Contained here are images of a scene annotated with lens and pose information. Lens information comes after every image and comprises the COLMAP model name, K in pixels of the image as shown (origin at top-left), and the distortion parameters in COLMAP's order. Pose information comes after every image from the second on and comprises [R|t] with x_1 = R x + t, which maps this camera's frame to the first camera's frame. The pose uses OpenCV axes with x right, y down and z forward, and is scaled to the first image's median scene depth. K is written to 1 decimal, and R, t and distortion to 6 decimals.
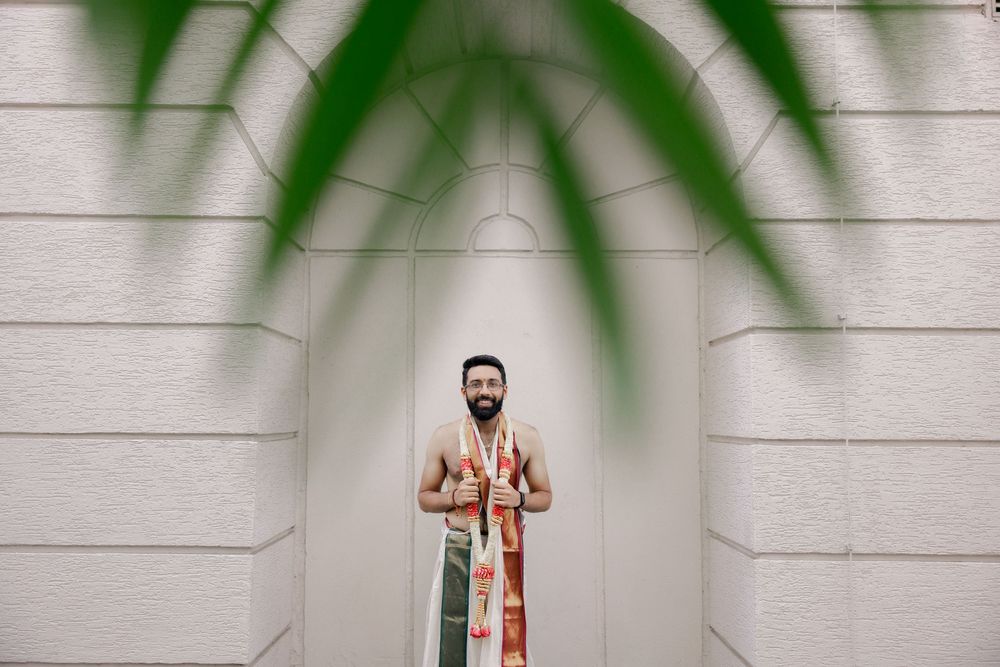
lens RADIAL K [[931.5, 0, 501.1], [0, 931.5, 324.0], [0, 0, 1]] dist [0.003357, 0.000000]
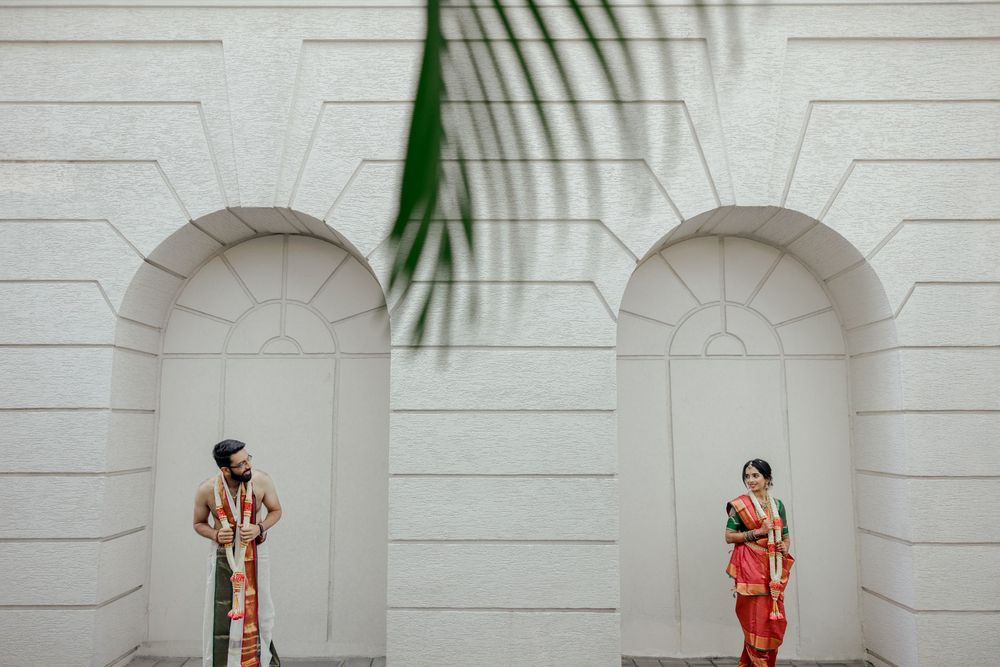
lens RADIAL K [[791.2, 0, 509.5], [0, 791.2, 330.8], [0, 0, 1]] dist [0.009948, 0.013254]
pose [[0.999962, -0.008212, -0.003045, -0.436486], [0.008152, 0.999786, -0.019009, -0.116113], [0.003201, 0.018983, 0.999815, -0.449096]]
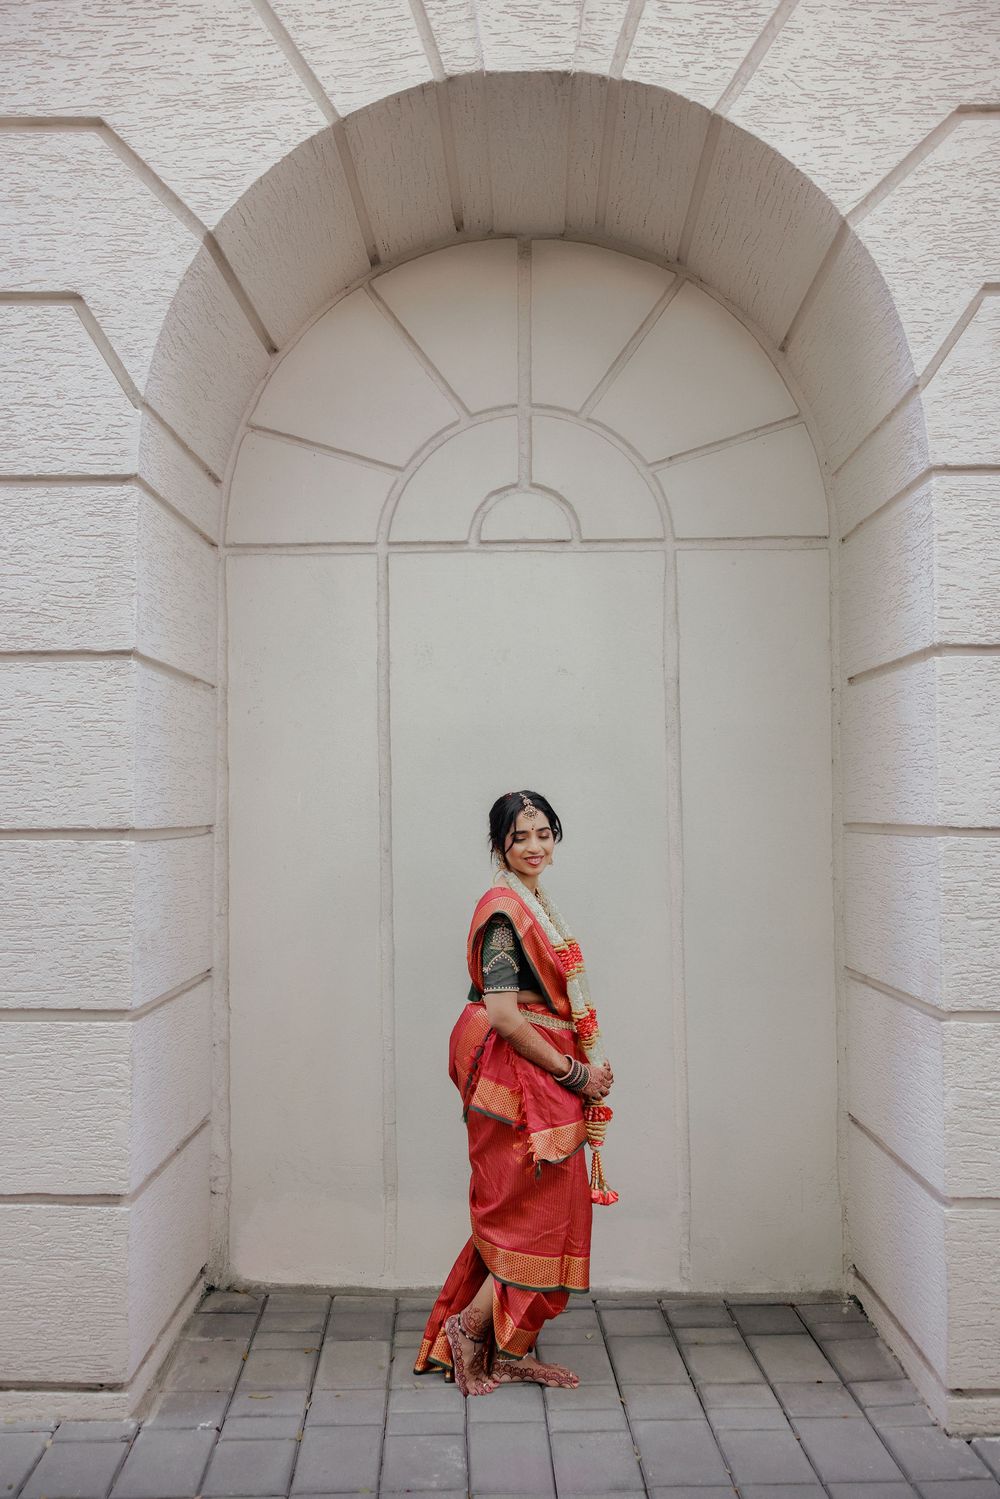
lens RADIAL K [[1186.0, 0, 495.5], [0, 1186.0, 758.4], [0, 0, 1]] dist [0.009948, 0.013254]
pose [[0.999812, -0.012692, -0.014680, -0.009451], [0.013539, 0.998160, 0.059097, 0.026736], [0.013903, -0.059284, 0.998144, 0.209223]]
